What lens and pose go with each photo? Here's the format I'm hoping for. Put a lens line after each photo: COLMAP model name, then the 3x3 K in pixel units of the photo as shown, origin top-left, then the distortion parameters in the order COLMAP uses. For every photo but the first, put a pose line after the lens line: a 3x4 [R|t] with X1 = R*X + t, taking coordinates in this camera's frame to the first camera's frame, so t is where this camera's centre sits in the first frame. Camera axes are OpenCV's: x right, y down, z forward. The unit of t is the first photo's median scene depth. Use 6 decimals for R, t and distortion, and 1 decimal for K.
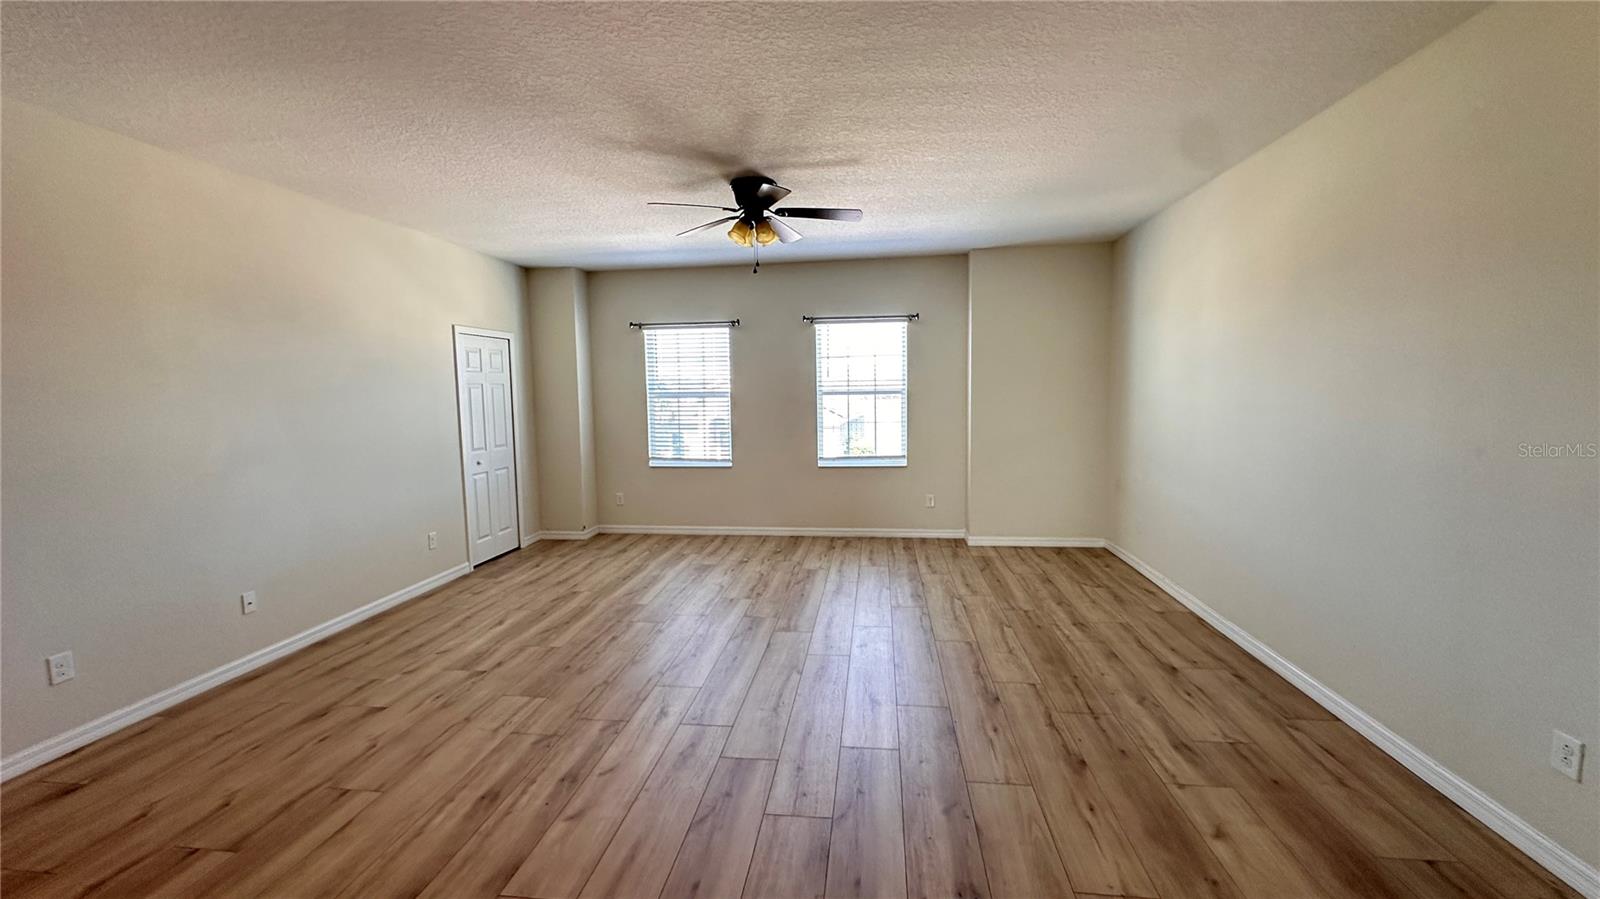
lens RADIAL K [[646.3, 0, 800.0], [0, 646.3, 449.5], [0, 0, 1]] dist [-0.000845, 0.000100]
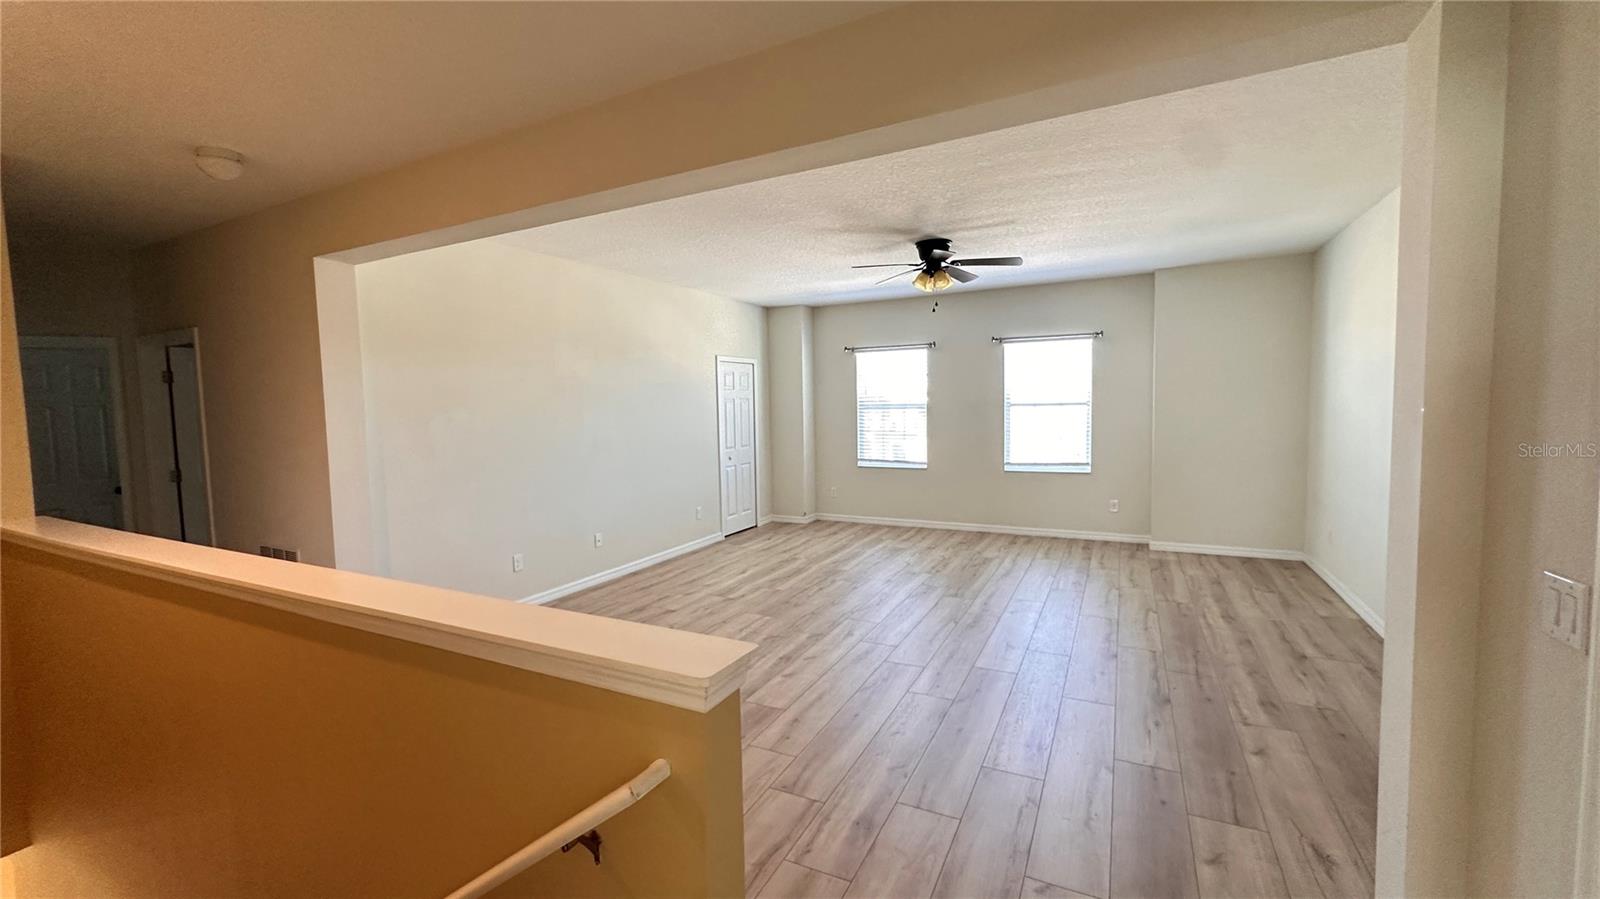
lens RADIAL K [[646.3, 0, 800.0], [0, 646.3, 449.5], [0, 0, 1]] dist [-0.000845, 0.000100]
pose [[0.941966, 0.021433, -0.335023, 0.093817], [-0.026650, 0.999584, -0.010983, 0.015837], [0.334648, 0.019274, 0.942146, -0.232559]]
